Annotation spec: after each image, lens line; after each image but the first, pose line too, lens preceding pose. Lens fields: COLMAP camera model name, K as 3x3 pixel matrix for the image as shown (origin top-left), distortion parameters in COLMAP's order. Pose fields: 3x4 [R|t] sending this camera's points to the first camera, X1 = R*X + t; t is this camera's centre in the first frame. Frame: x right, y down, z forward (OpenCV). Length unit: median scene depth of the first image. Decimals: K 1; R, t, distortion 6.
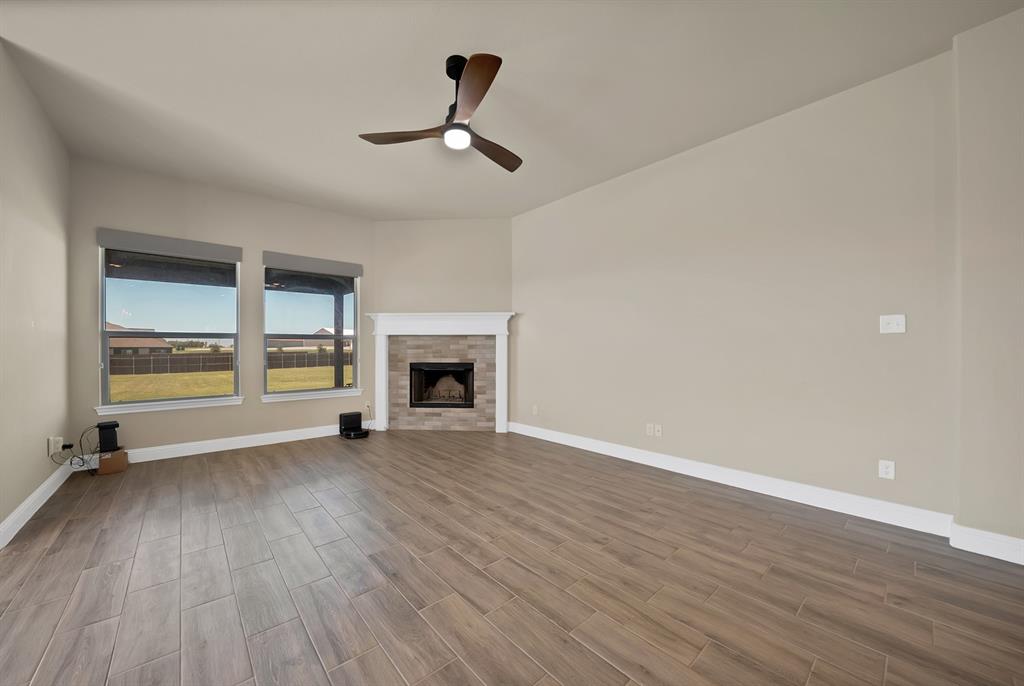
lens RADIAL K [[370.0, 0, 510.0], [0, 370.0, 348.0], [0, 0, 1]] dist [-0.022257, 0.000423]
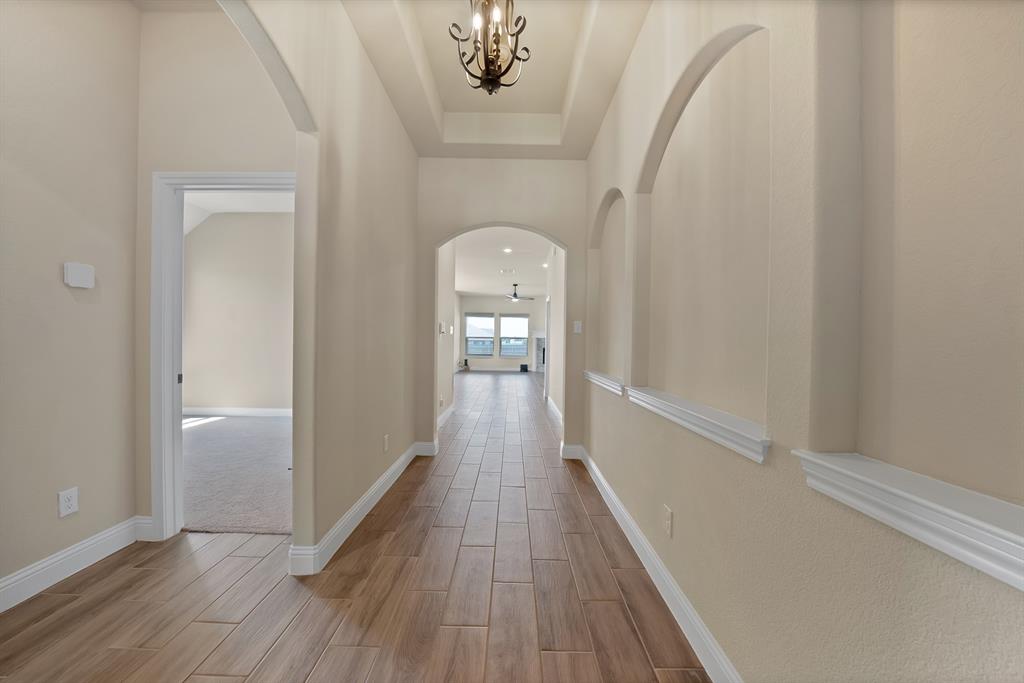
lens RADIAL K [[374.2, 0, 509.7], [0, 374.2, 345.7], [0, 0, 1]] dist [-0.019471, 0.000168]
pose [[0.740214, 0.018749, -0.672110, 1.430956], [-0.013438, 0.999824, 0.013091, -0.009097], [0.672237, -0.000659, 0.740335, -1.236679]]
